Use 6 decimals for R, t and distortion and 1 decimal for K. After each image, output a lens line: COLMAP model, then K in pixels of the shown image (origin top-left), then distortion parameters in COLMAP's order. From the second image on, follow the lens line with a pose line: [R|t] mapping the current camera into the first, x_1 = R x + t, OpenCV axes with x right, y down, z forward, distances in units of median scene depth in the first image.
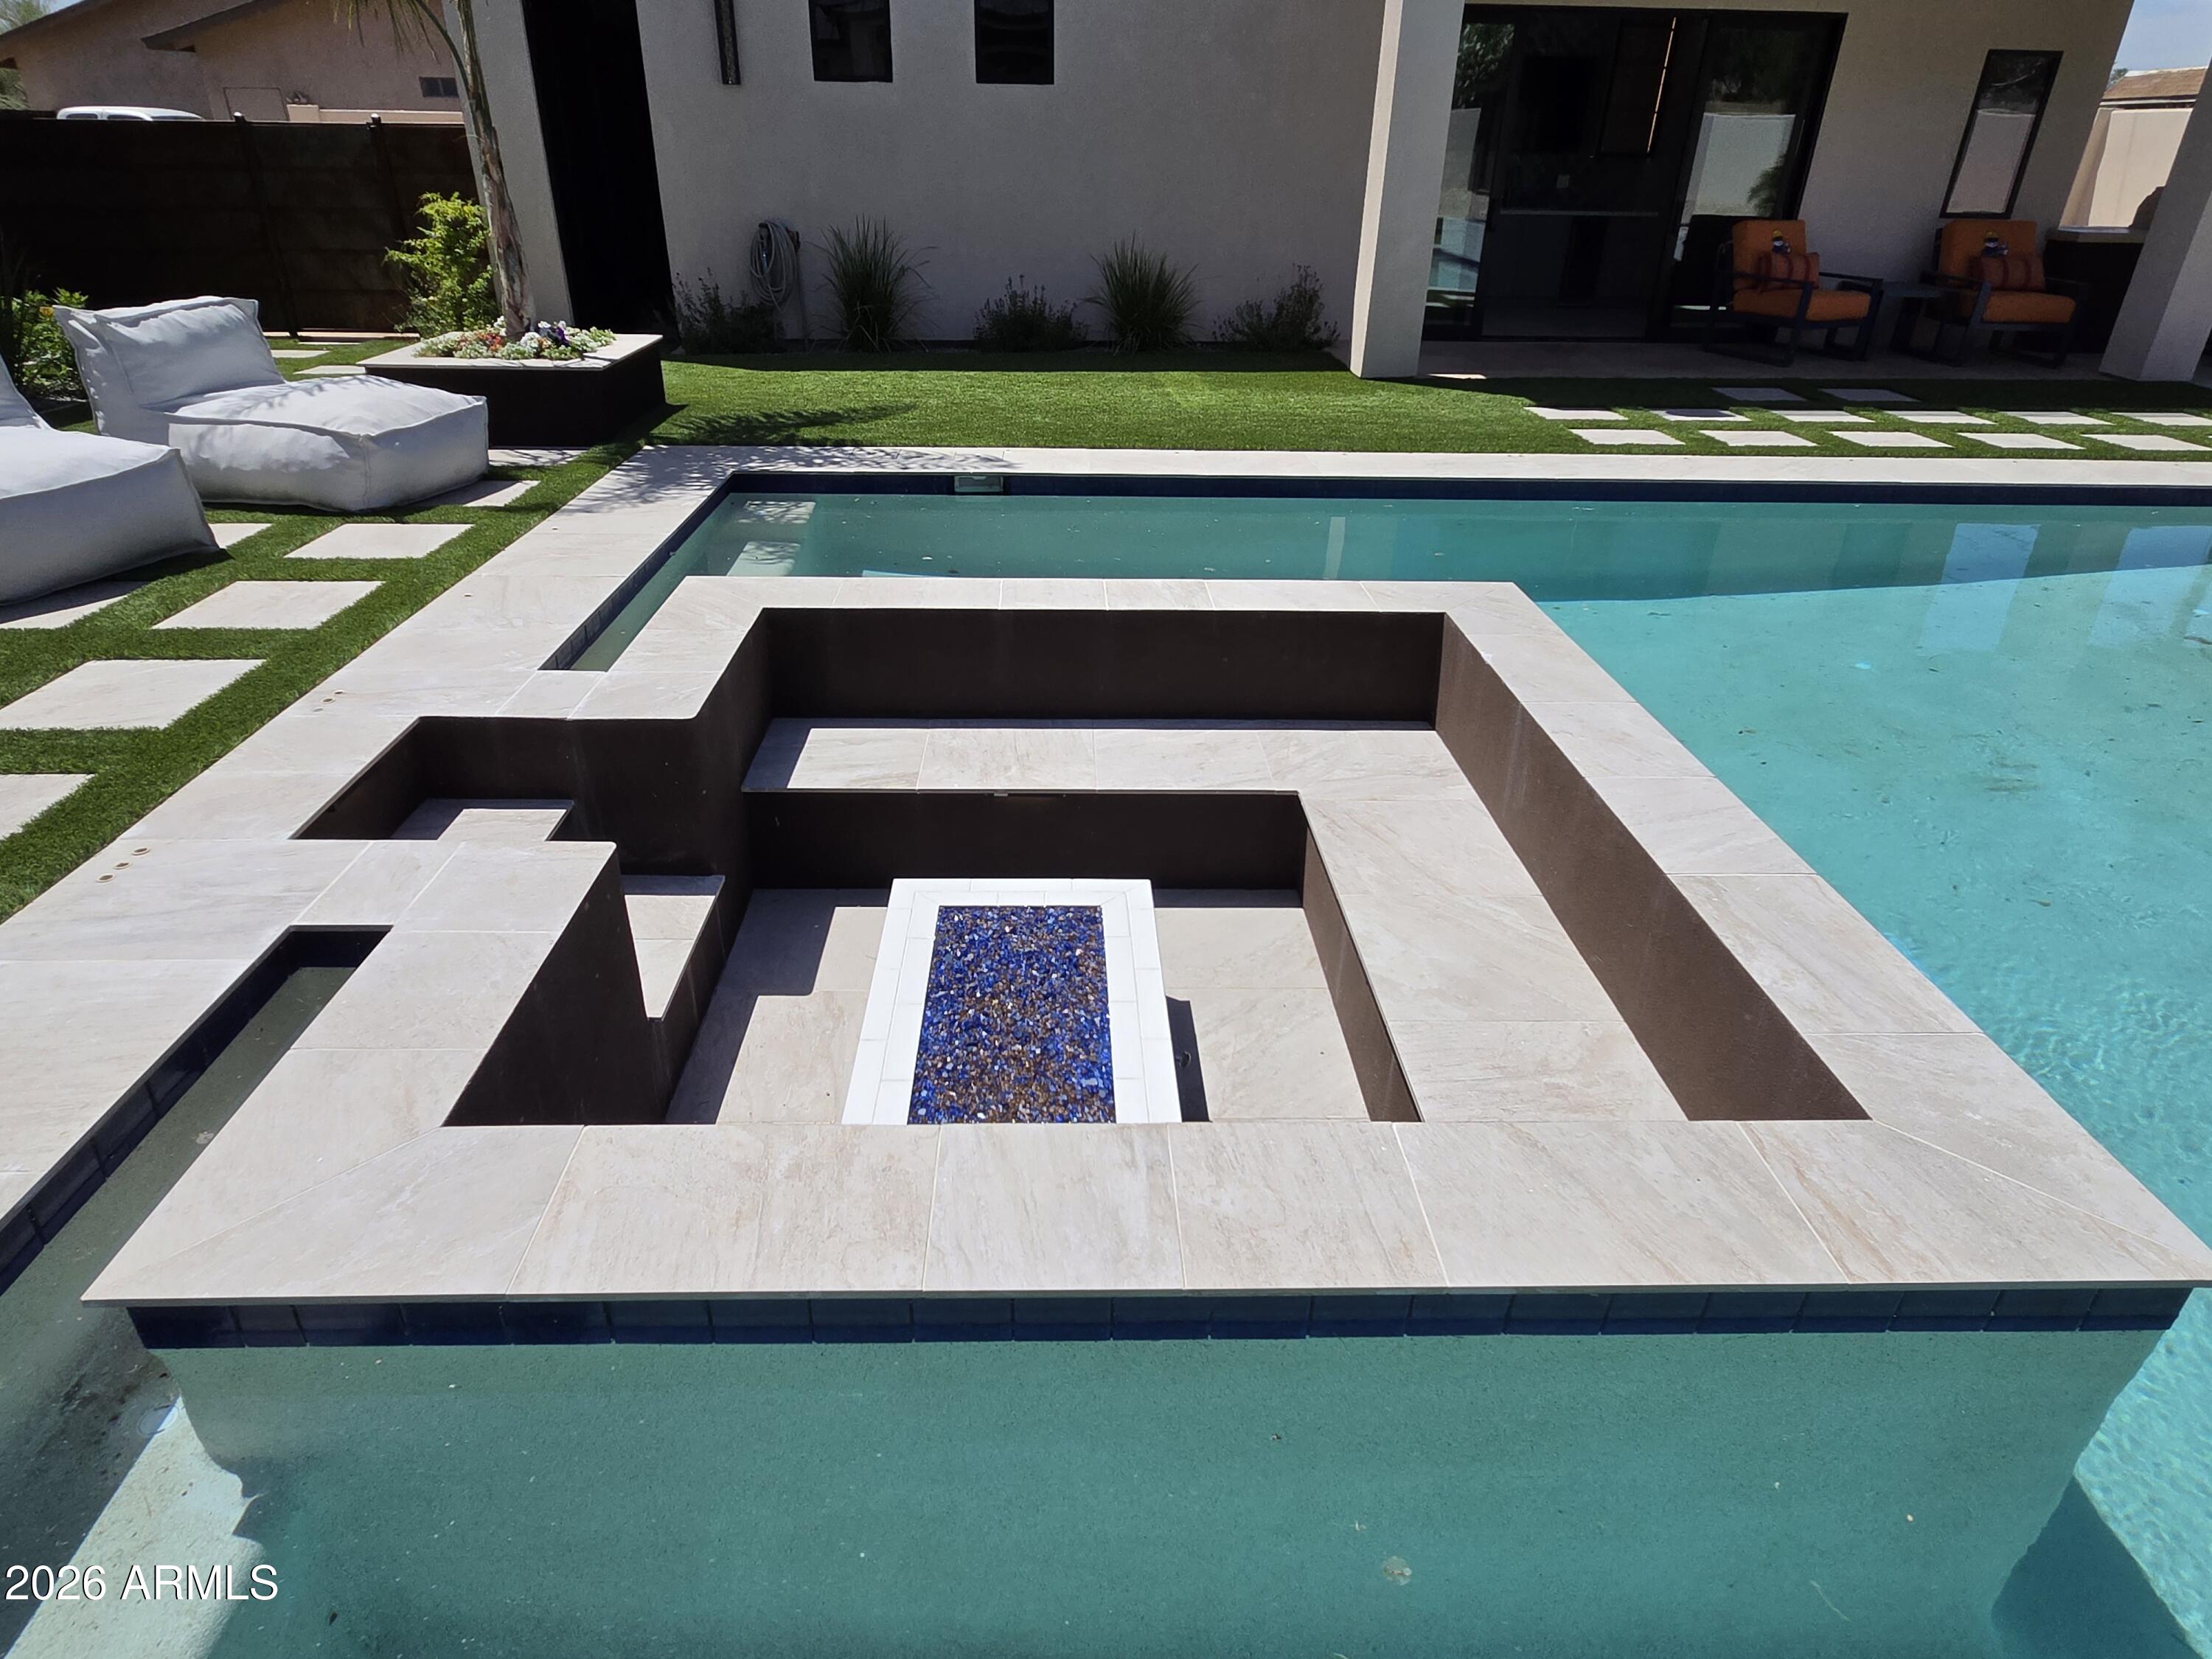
lens RADIAL K [[1286.2, 0, 1090.4], [0, 1286.2, 820.9], [0, 0, 1]] dist [0.003505, -0.000310]
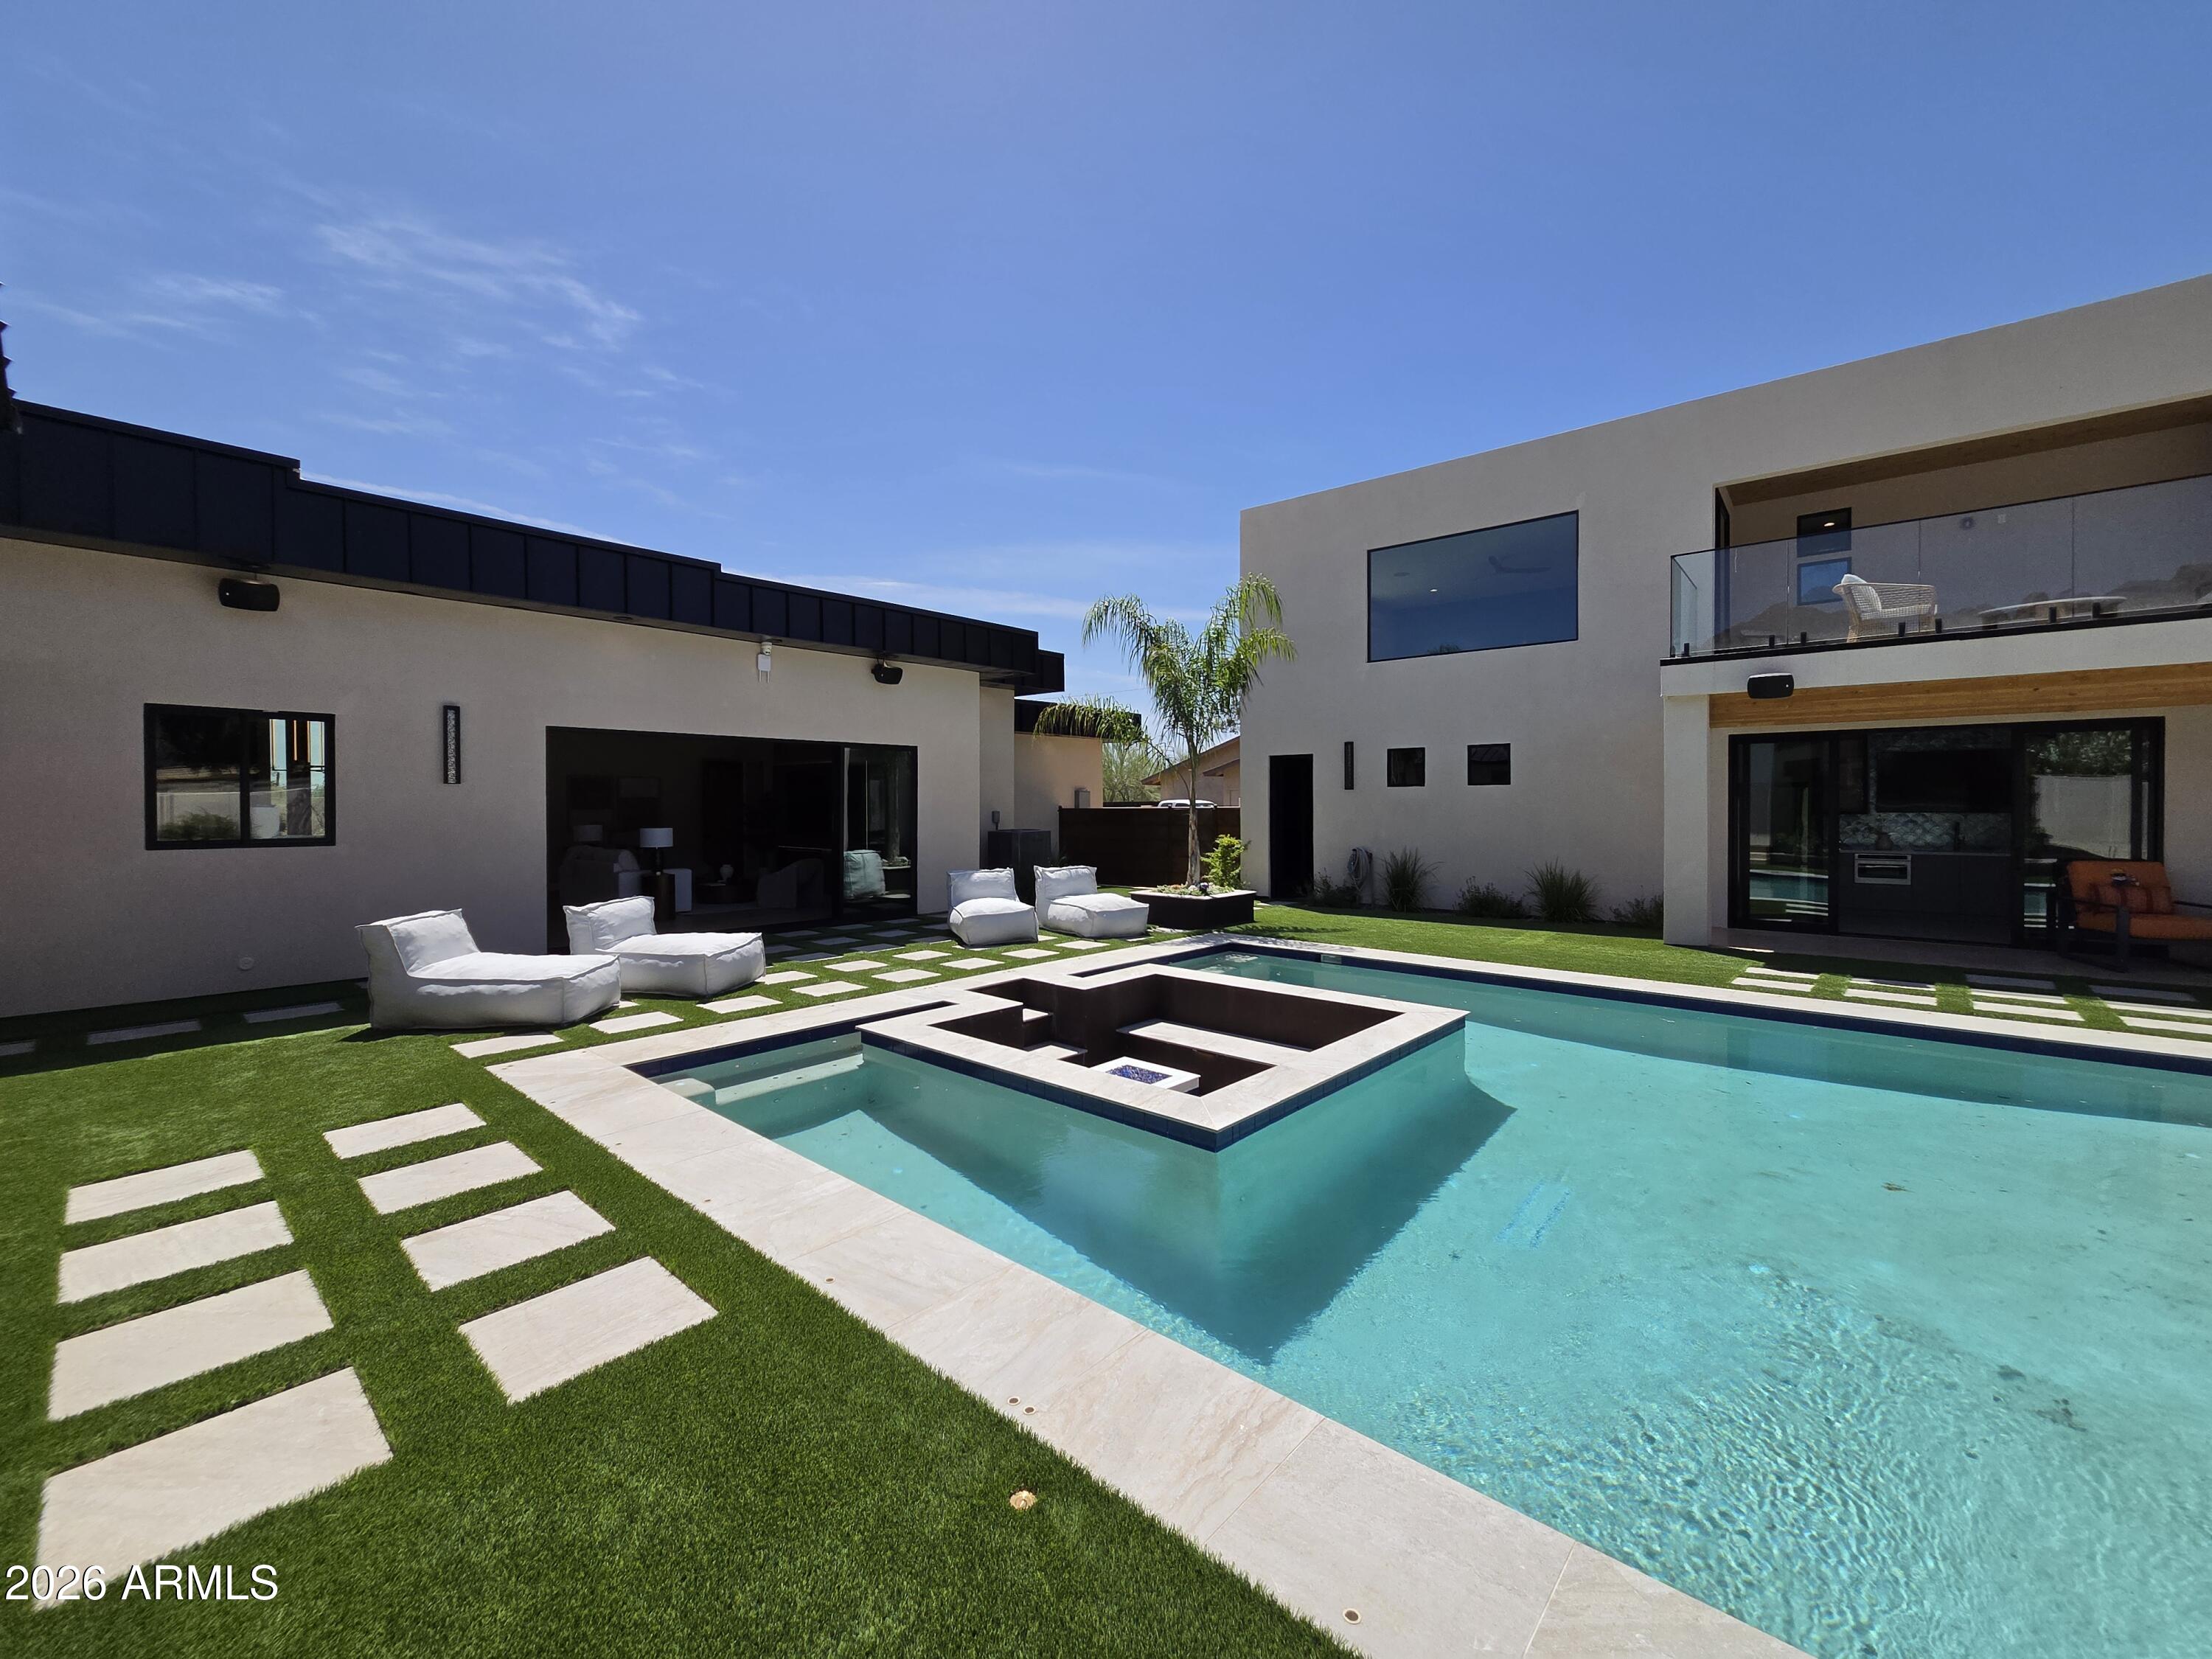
lens RADIAL K [[906.8, 0, 1090.3], [0, 906.8, 818.6], [0, 0, 1]] dist [0.000138, 0.000688]
pose [[0.726586, -0.004897, -0.687058, 0.458987], [-0.308751, 0.890996, -0.332865, 0.105472], [0.613796, 0.453985, 0.645873, -0.216440]]
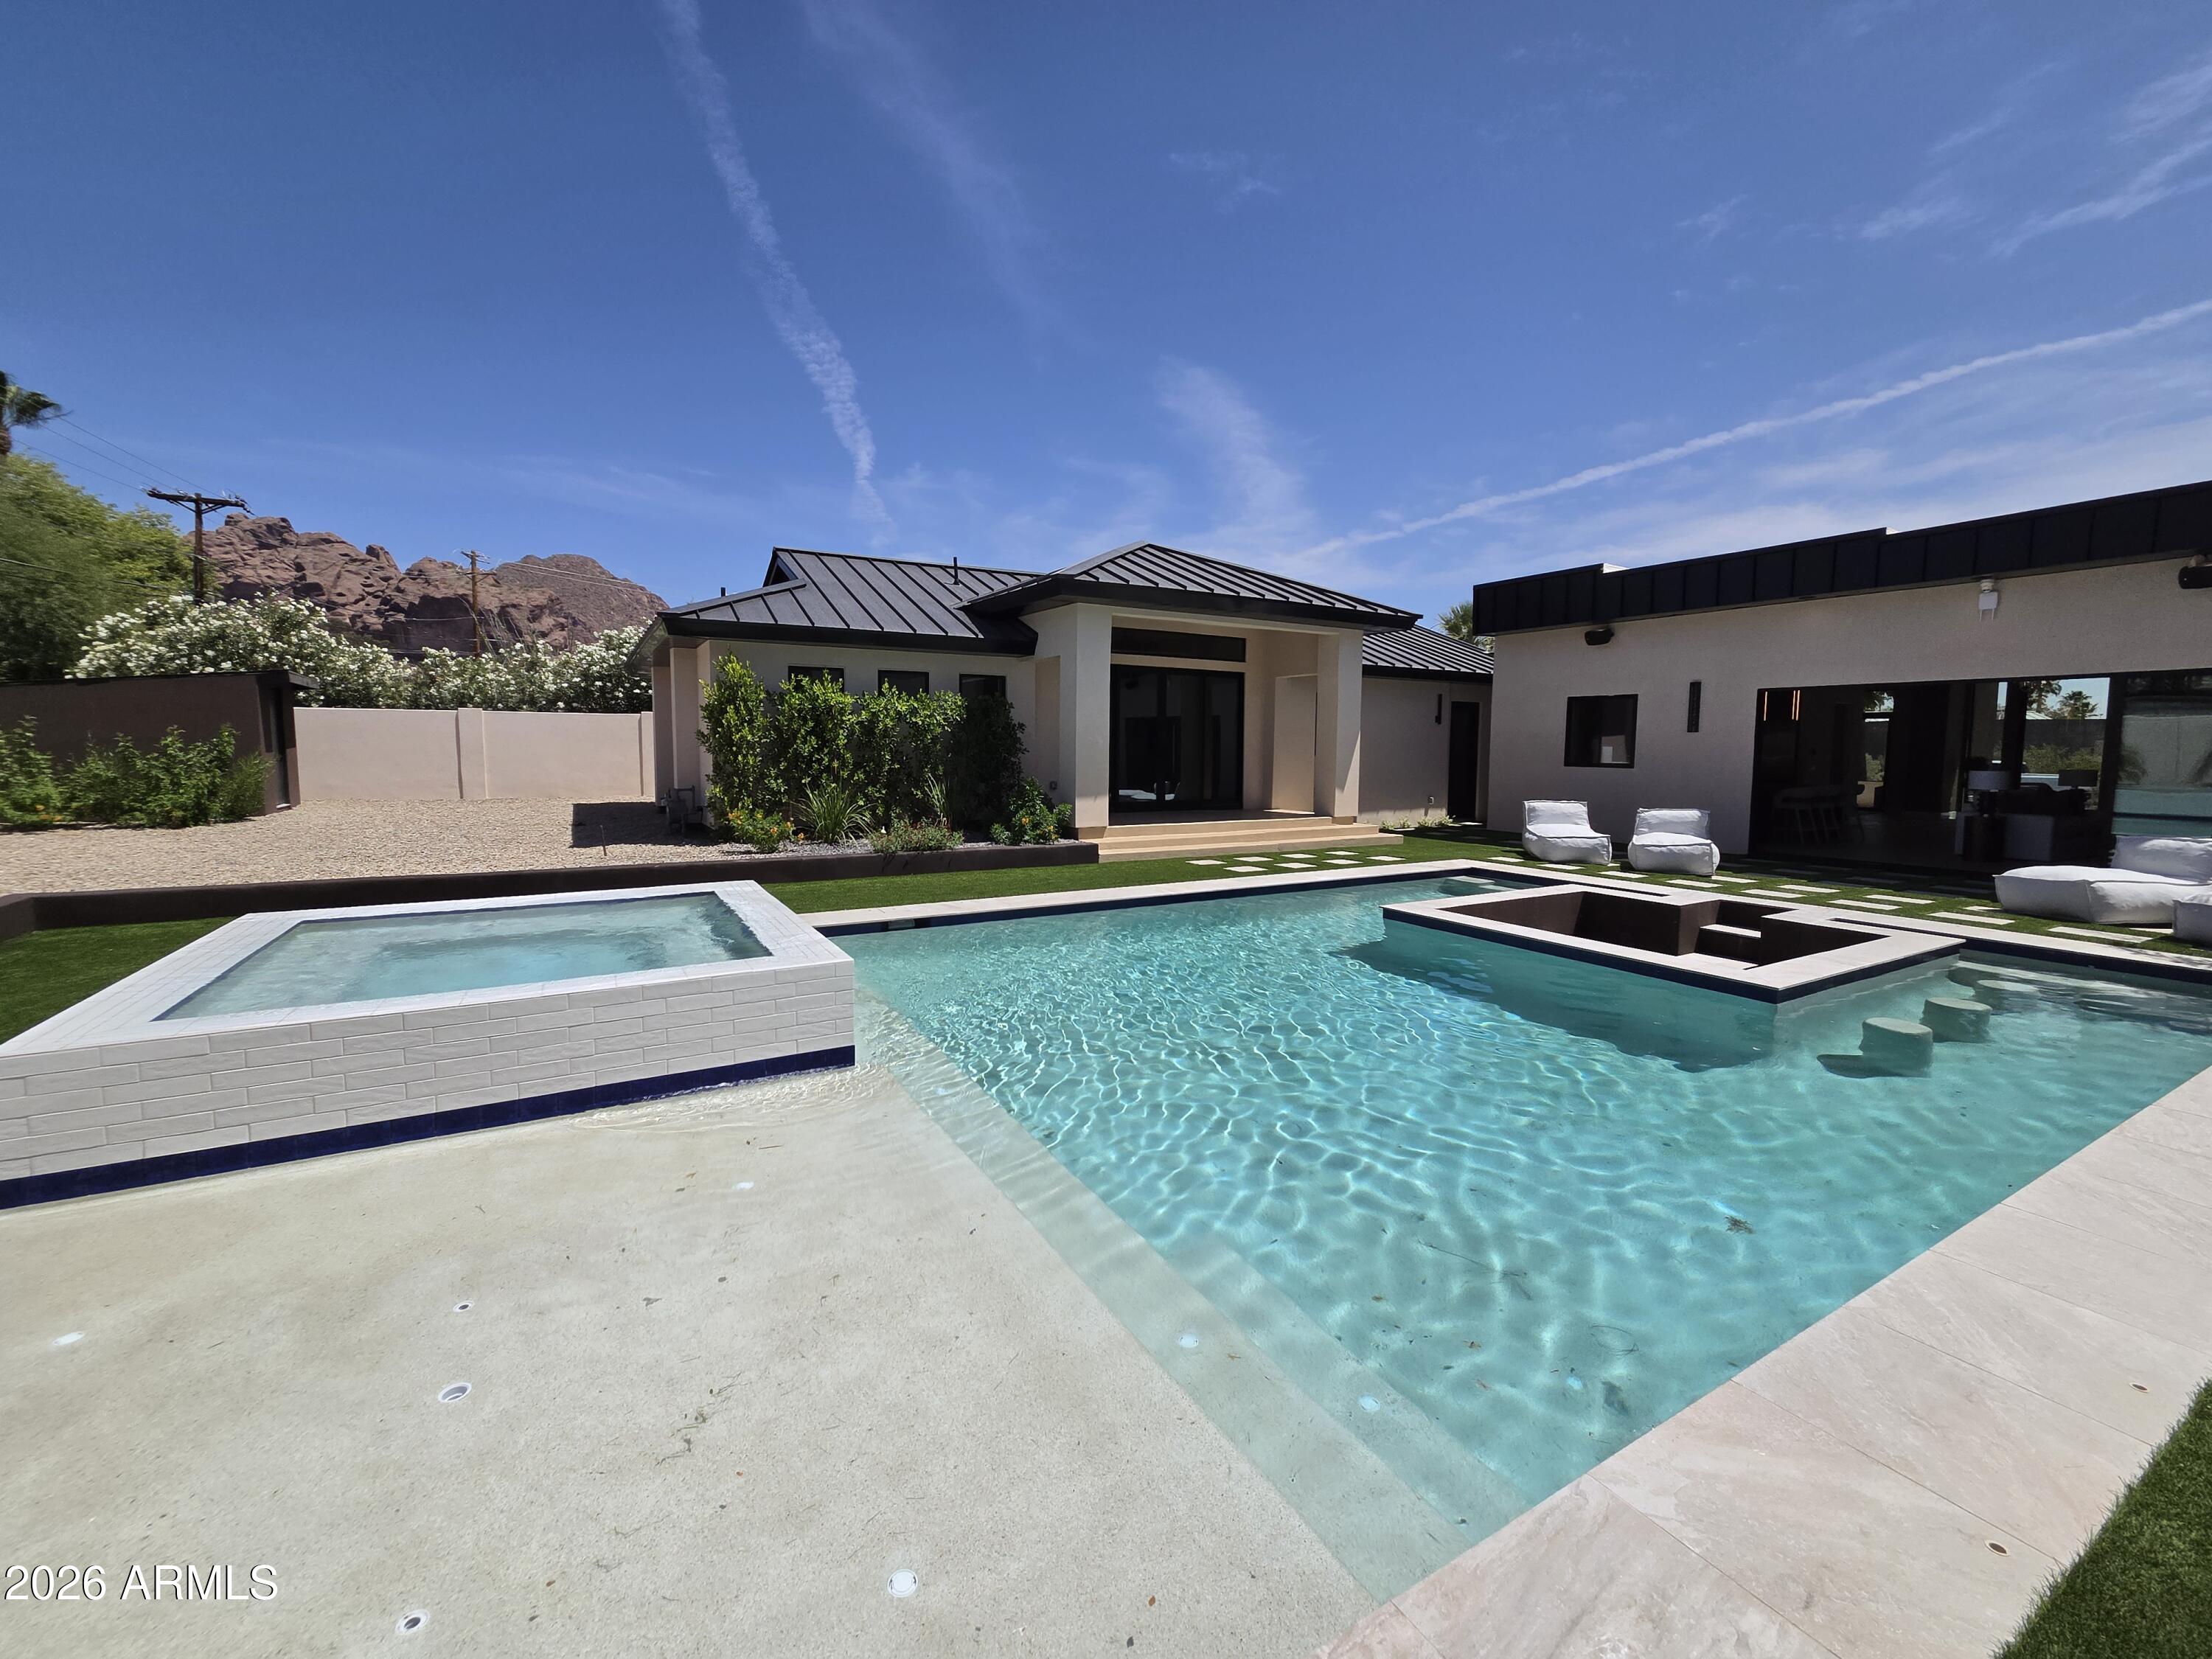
lens RADIAL K [[912.6, 0, 1100.9], [0, 912.6, 811.3], [0, 0, 1]] dist [-0.001845, -0.000454]
pose [[-0.879995, 0.017705, -0.474653, 0.869436], [-0.236243, 0.850620, 0.469718, -0.387303], [0.412065, 0.525483, -0.744359, 0.727391]]
